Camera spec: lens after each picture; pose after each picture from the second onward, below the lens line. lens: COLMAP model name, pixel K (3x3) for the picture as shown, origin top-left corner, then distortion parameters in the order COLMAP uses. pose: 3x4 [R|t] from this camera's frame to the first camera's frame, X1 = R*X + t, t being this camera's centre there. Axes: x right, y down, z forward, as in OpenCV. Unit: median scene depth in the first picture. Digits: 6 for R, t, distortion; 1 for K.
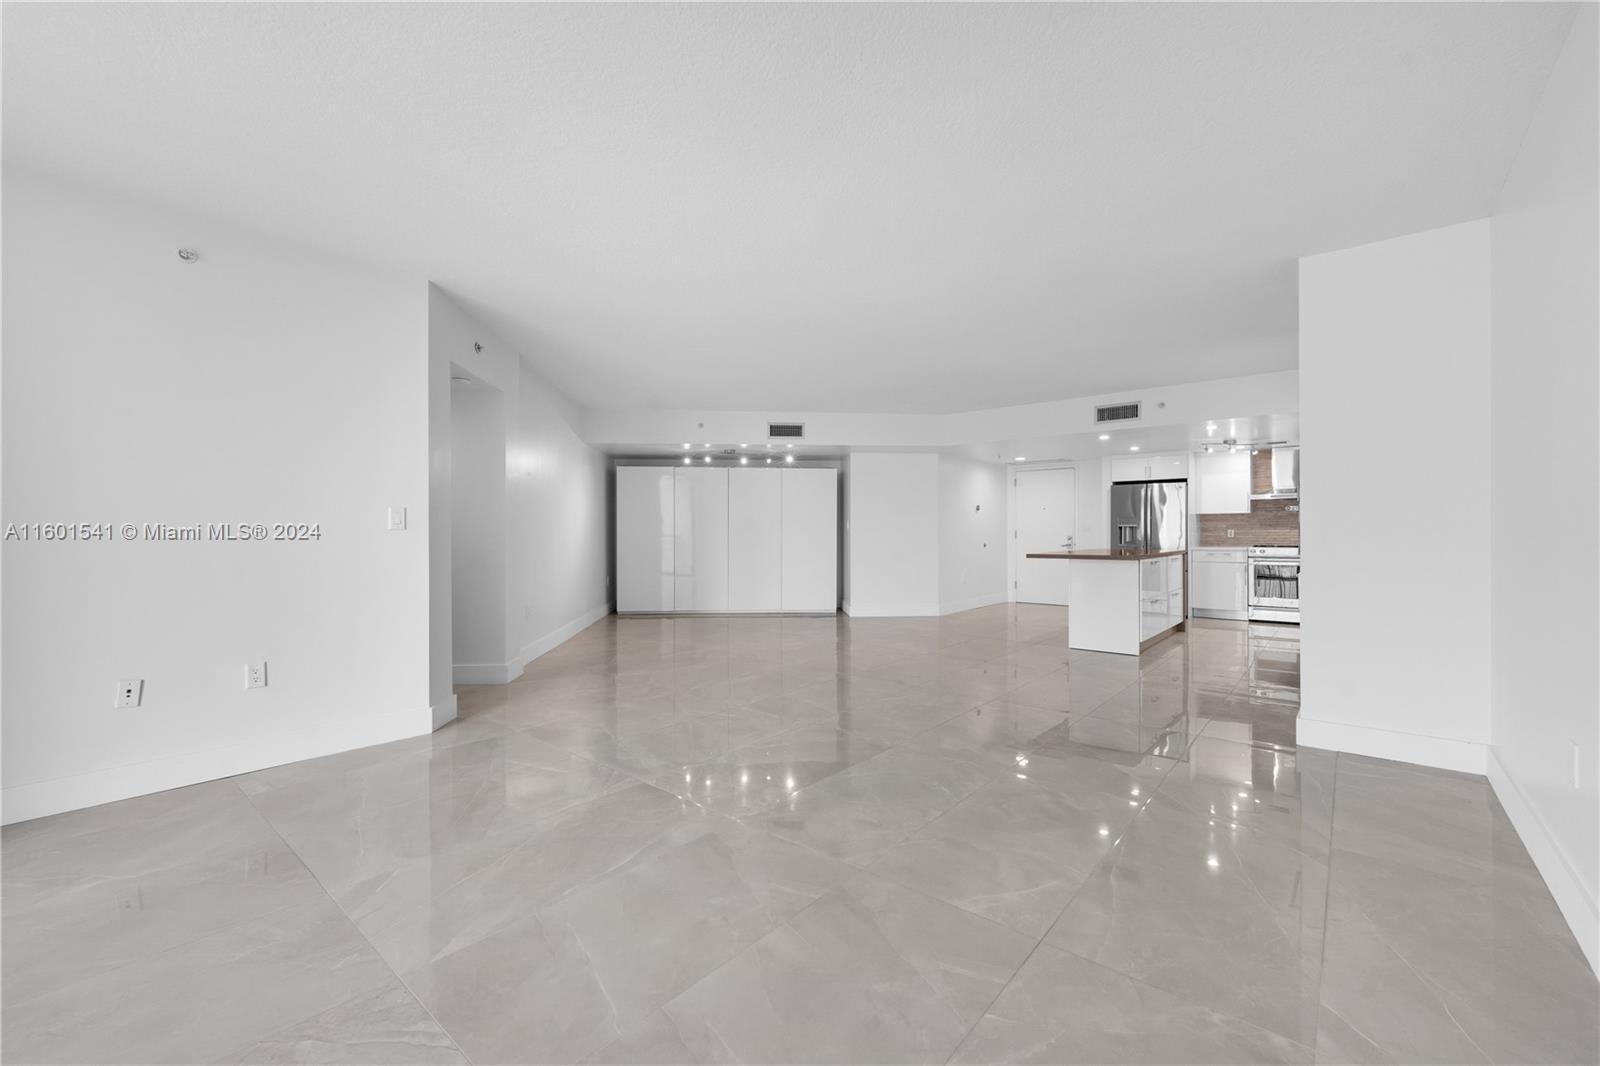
lens RADIAL K [[659.5, 0, 813.1], [0, 659.5, 527.3], [0, 0, 1]] dist [0.003443, -0.000349]
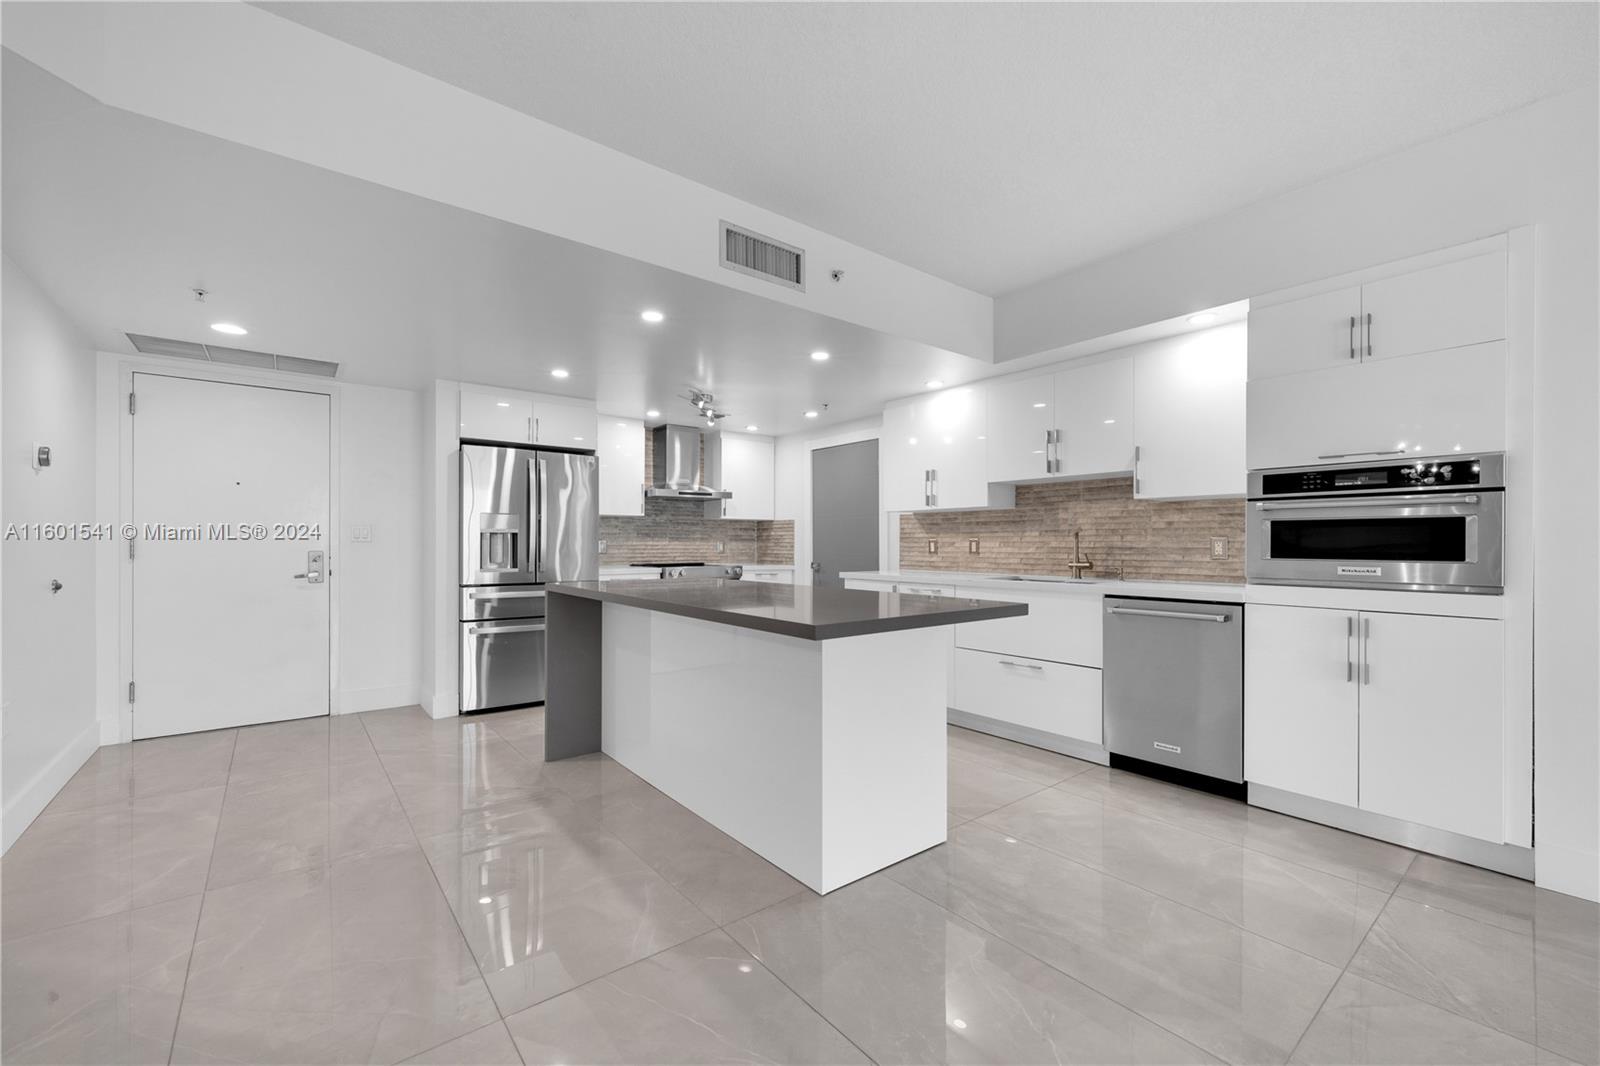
lens RADIAL K [[659.5, 0, 822.2], [0, 659.5, 543.5], [0, 0, 1]] dist [0.003443, -0.000349]
pose [[0.188606, 0.005622, 0.982037, 0.034945], [-0.009538, 0.999947, -0.003893, 0.007412], [-0.982007, -0.008632, 0.188649, 0.689415]]
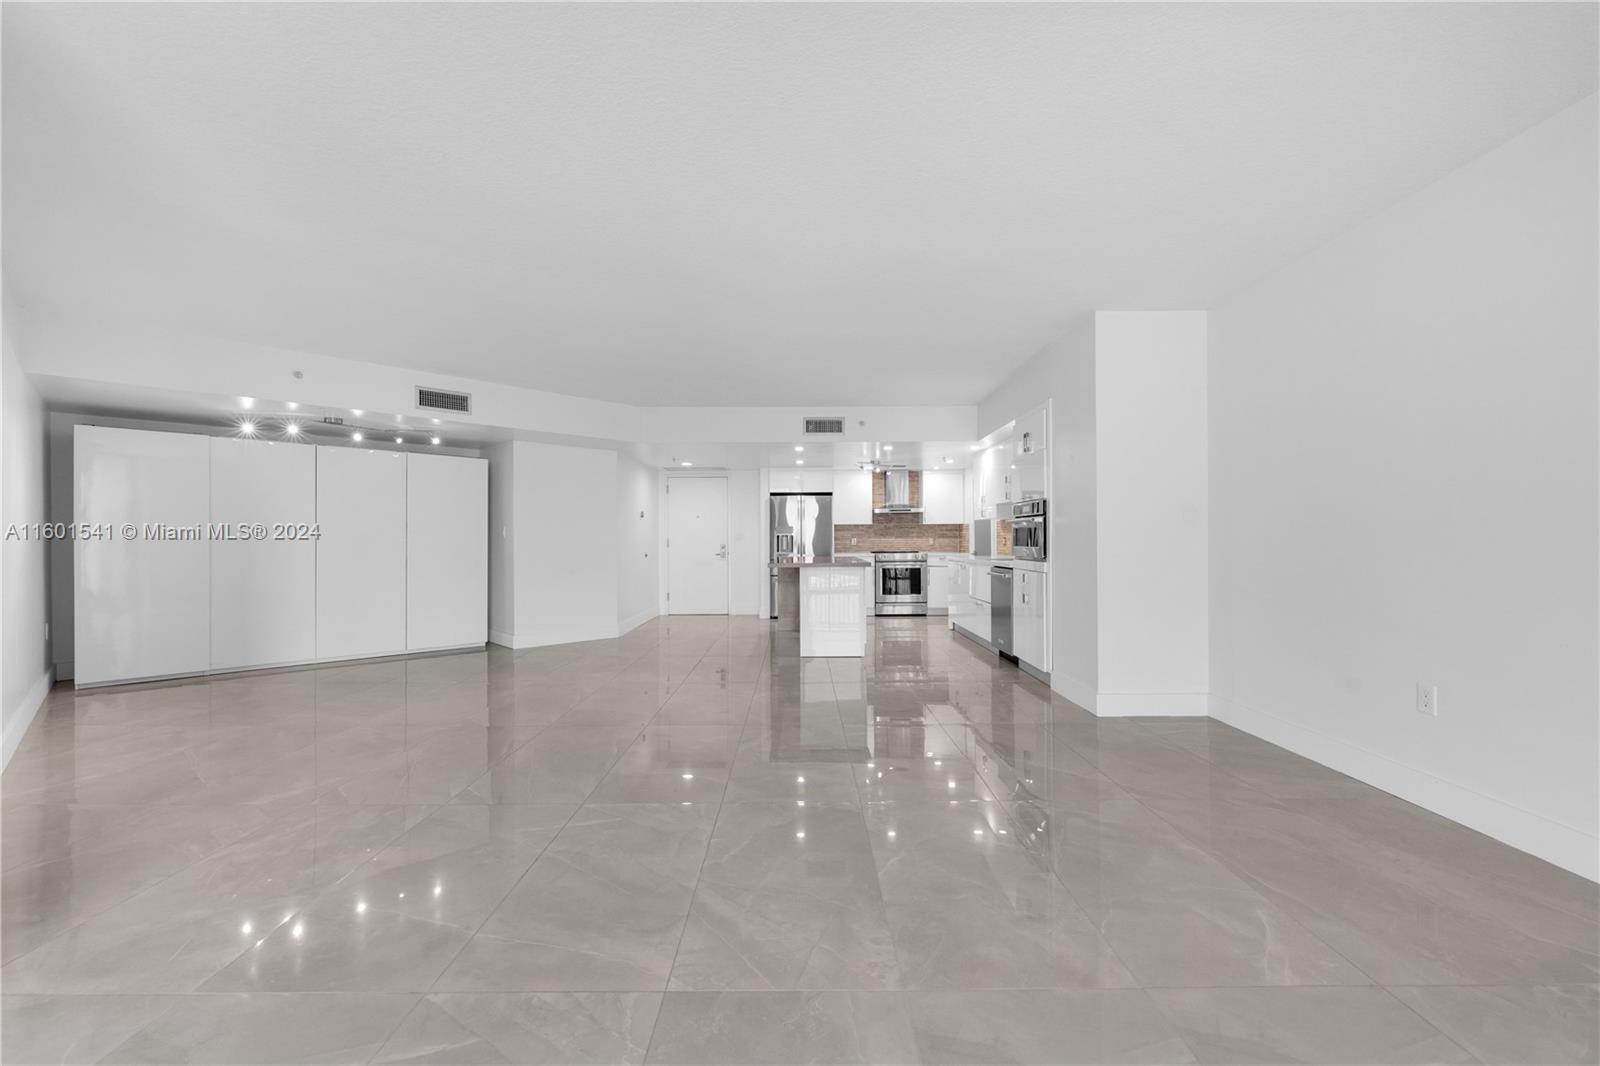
lens RADIAL K [[659.5, 0, 795.2], [0, 659.5, 541.6], [0, 0, 1]] dist [0.003443, -0.000349]
pose [[0.764343, -0.003654, 0.644799, -0.198670], [-0.001358, 0.999973, 0.007278, 0.000987], [-0.644808, -0.006439, 0.764317, 0.189432]]
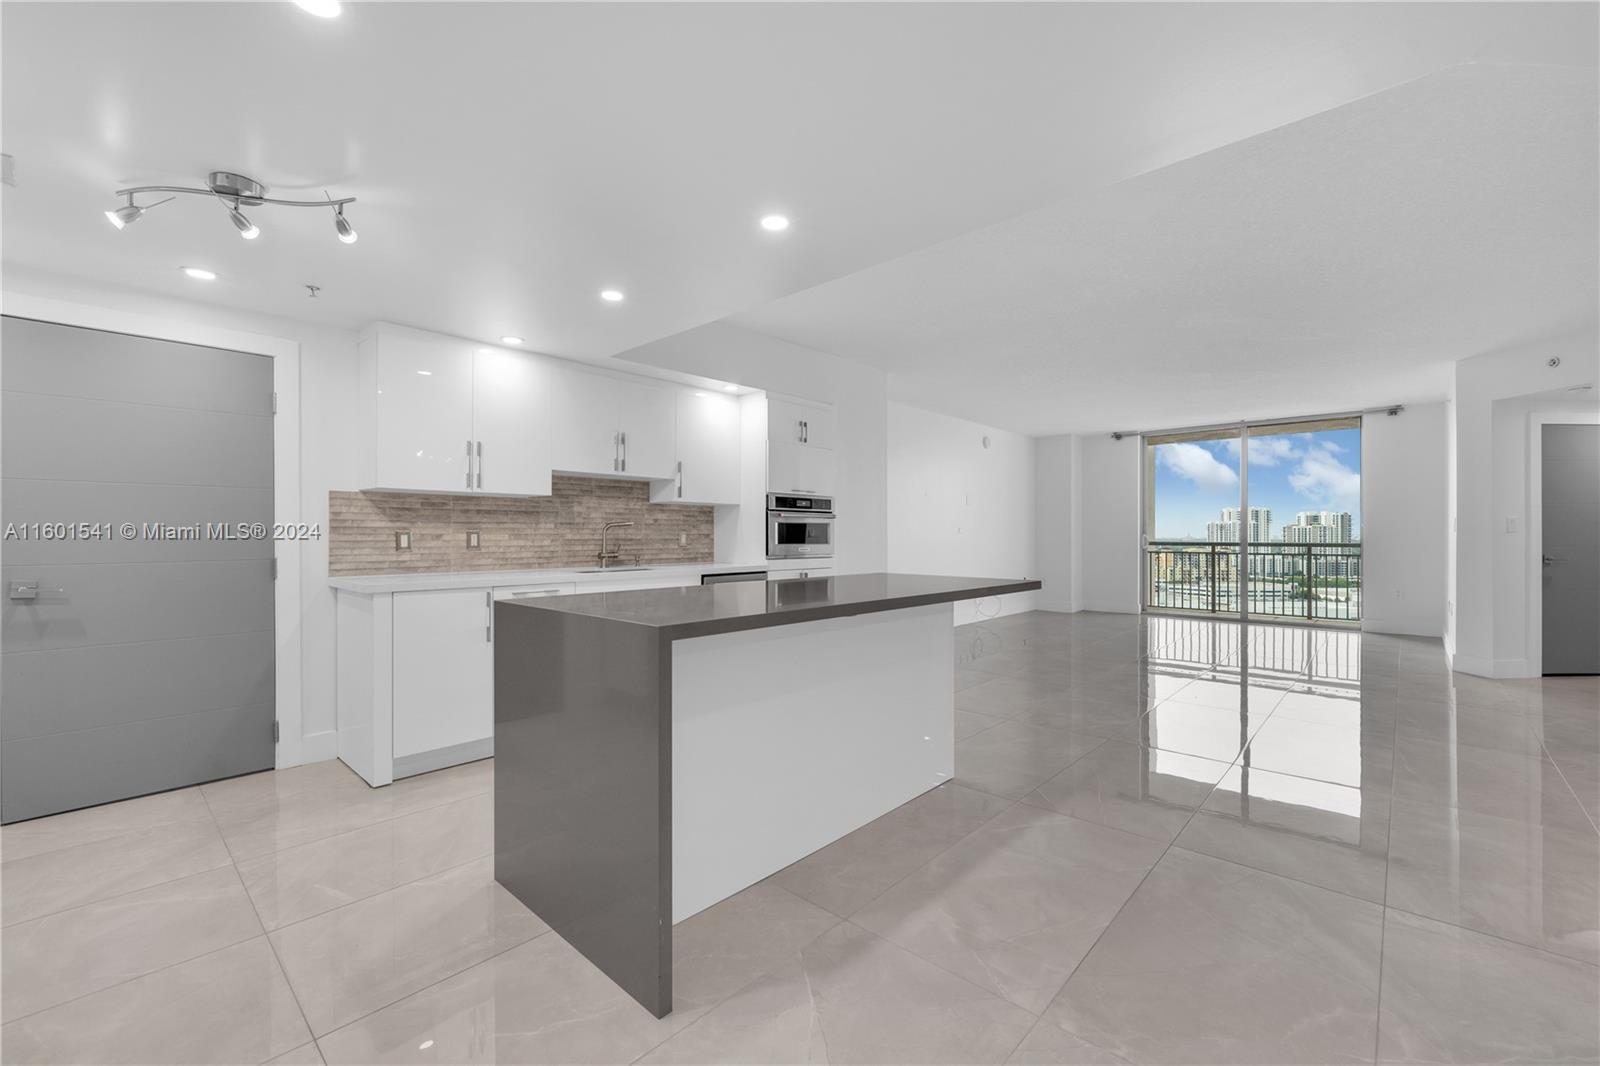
lens RADIAL K [[659.5, 0, 810.3], [0, 659.5, 537.3], [0, 0, 1]] dist [0.003443, -0.000349]
pose [[-0.999194, 0.004947, 0.039831, 0.361784], [0.004802, 0.999981, -0.003740, 0.007721], [-0.039848, -0.003546, -0.999199, 1.127071]]
